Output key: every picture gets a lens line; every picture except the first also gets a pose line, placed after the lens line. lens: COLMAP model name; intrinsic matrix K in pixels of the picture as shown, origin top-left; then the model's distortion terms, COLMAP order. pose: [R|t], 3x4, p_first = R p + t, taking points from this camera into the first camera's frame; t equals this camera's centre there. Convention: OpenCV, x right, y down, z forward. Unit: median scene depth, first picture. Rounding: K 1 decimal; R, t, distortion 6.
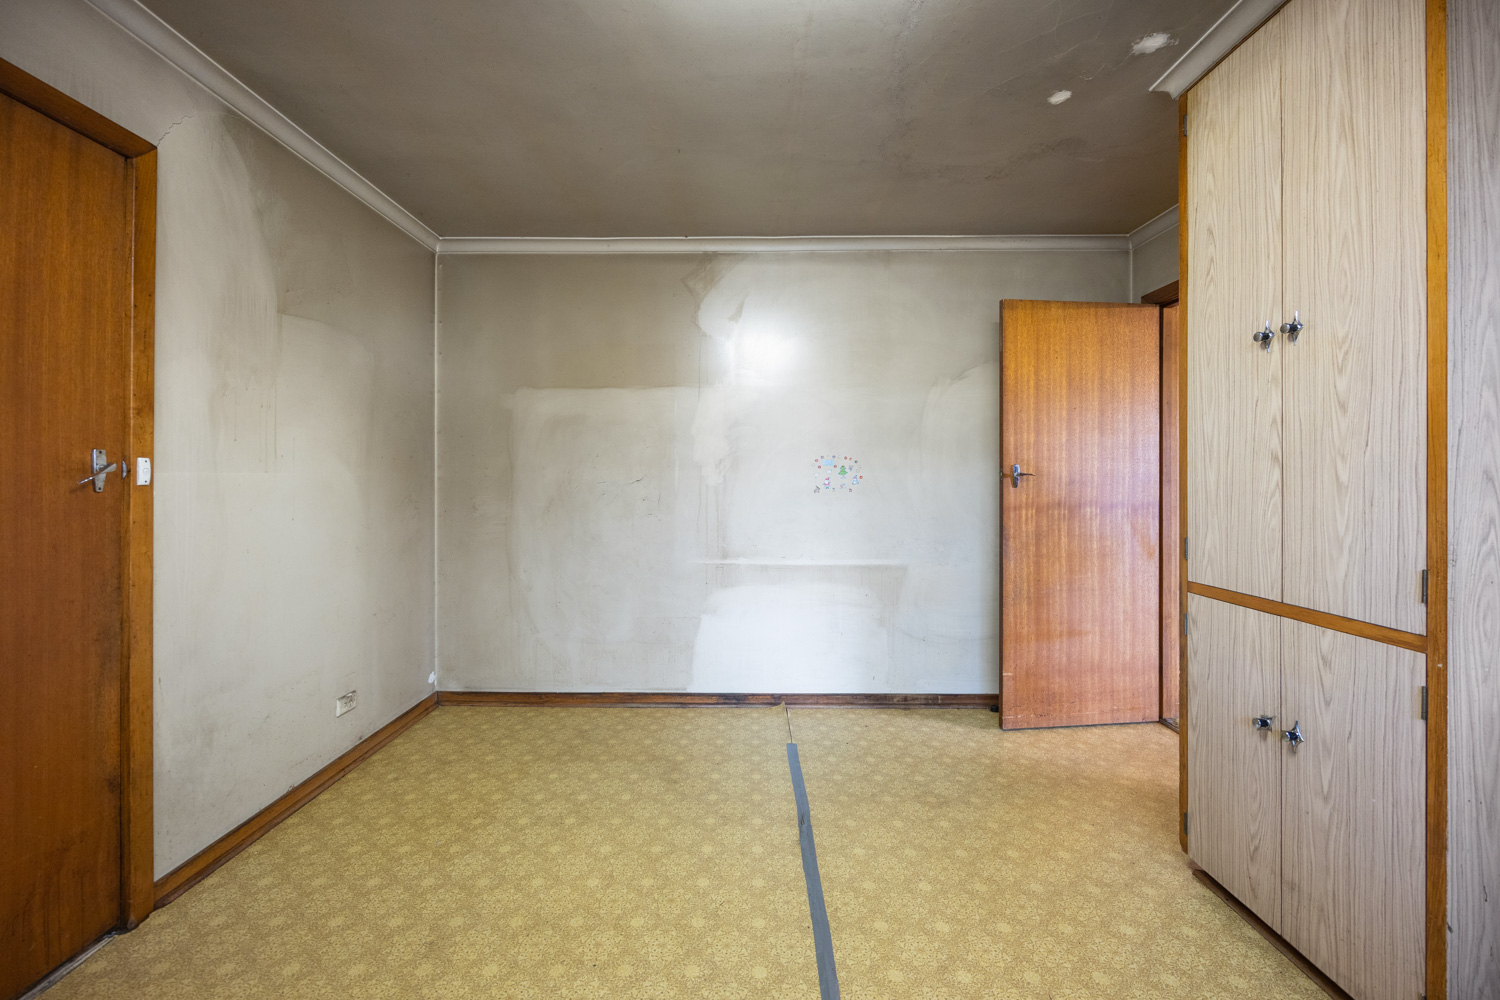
lens RADIAL K [[605.2, 0, 748.8], [0, 605.2, 485.3], [0, 0, 1]] dist [-0.003089, 0.000123]
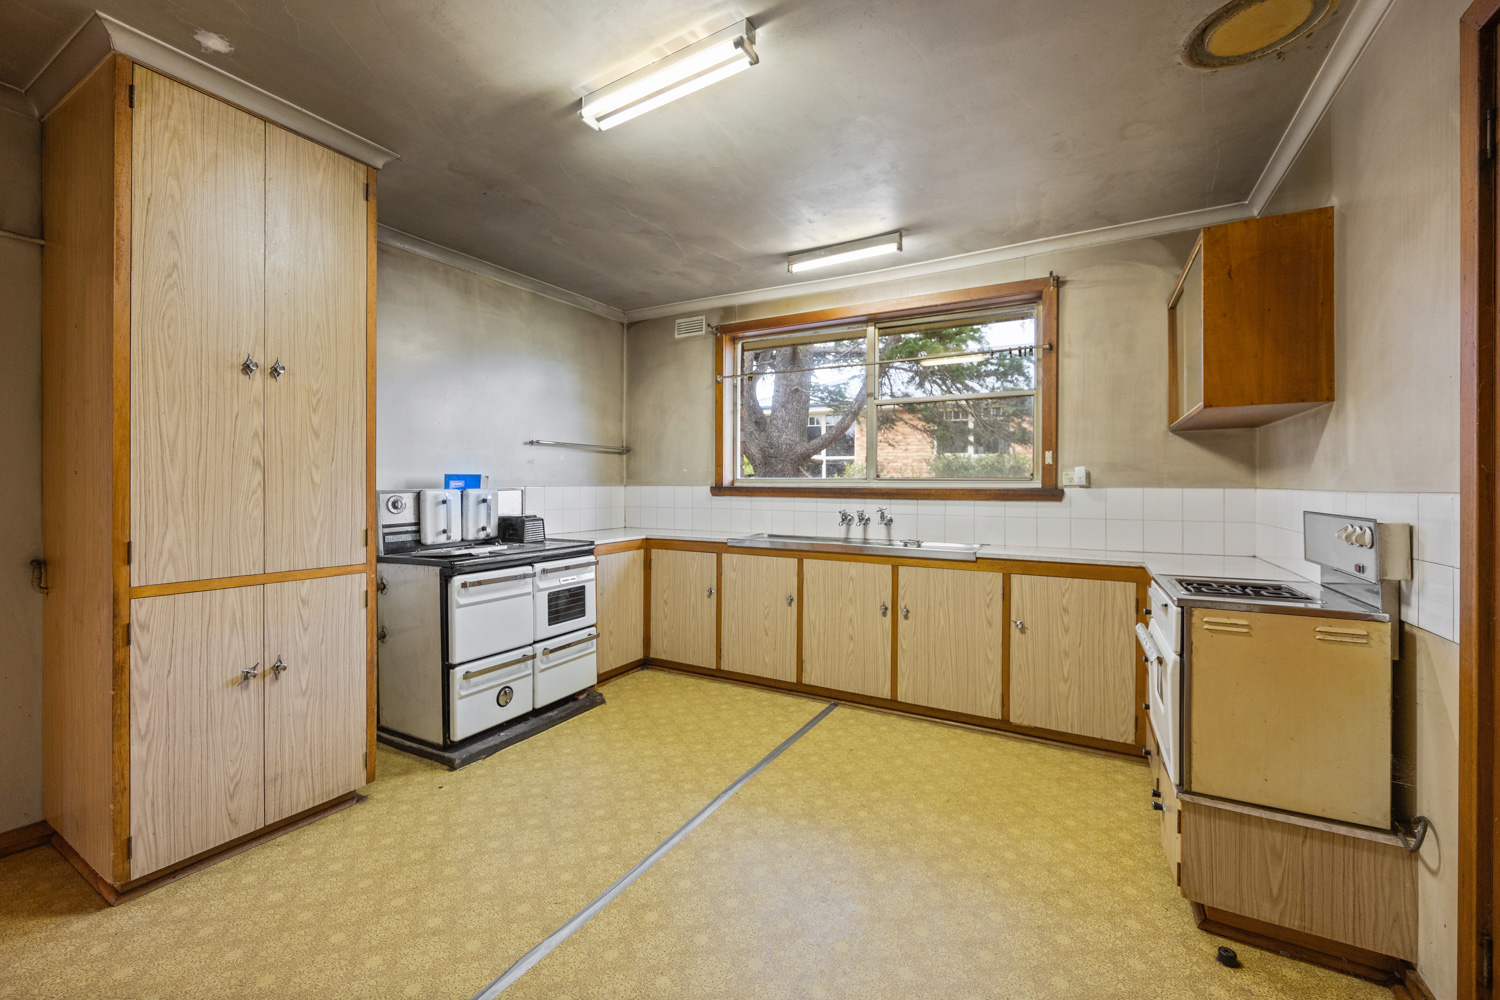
lens RADIAL K [[605.2, 0, 749.8], [0, 605.2, 489.2], [0, 0, 1]] dist [-0.003089, 0.000123]
pose [[-0.872878, -0.008921, 0.487857, -0.672771], [-0.004110, 0.999932, 0.010931, -0.008527], [-0.487922, 0.007536, -0.872855, 1.613944]]
